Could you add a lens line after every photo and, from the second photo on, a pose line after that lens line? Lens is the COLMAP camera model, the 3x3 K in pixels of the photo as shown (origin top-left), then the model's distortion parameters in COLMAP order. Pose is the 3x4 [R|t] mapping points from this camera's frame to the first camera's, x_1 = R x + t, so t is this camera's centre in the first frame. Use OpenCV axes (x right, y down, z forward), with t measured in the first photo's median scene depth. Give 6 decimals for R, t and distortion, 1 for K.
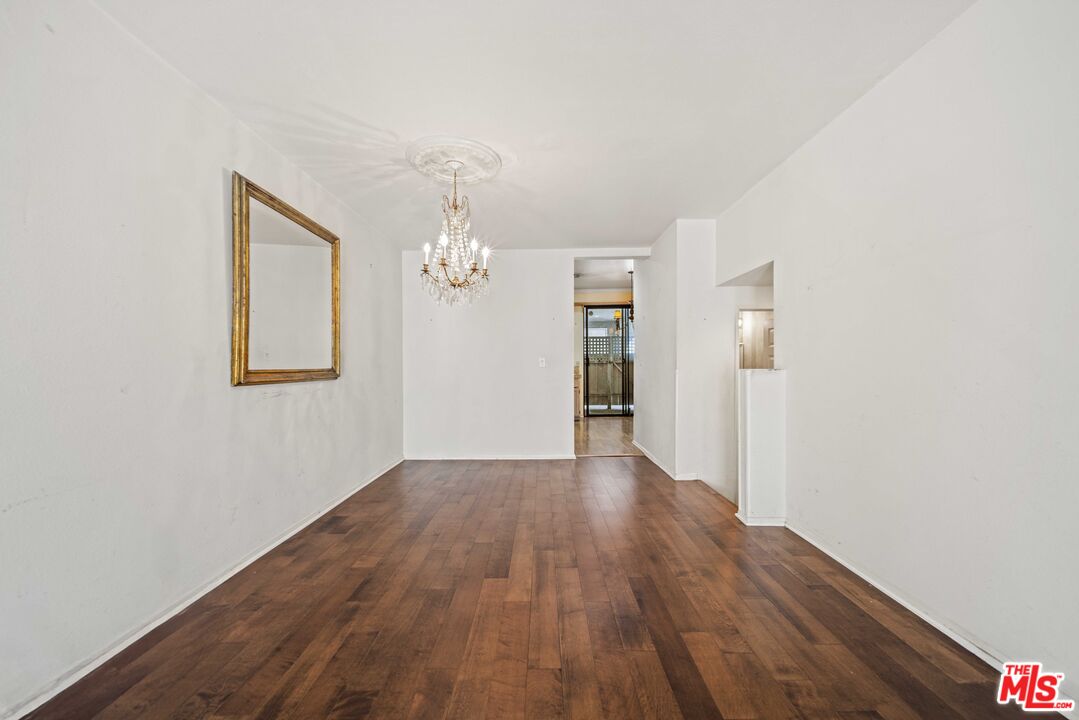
lens RADIAL K [[386.9, 0, 538.8], [0, 386.9, 363.2], [0, 0, 1]] dist [-0.001808, -0.001021]
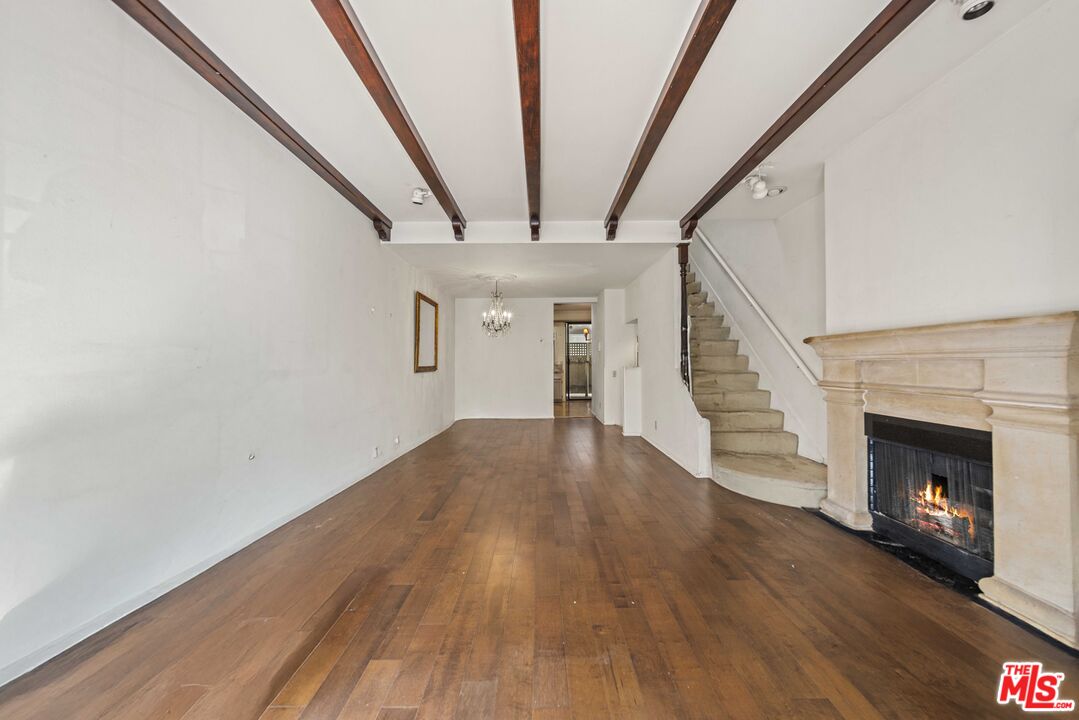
lens RADIAL K [[386.9, 0, 541.5], [0, 386.9, 360.4], [0, 0, 1]] dist [-0.001808, -0.001021]
pose [[0.999831, 0.003176, 0.018130, 0.003493], [-0.003174, 0.999995, -0.000131, -0.006871], [-0.018130, 0.000073, 0.999836, -0.432559]]
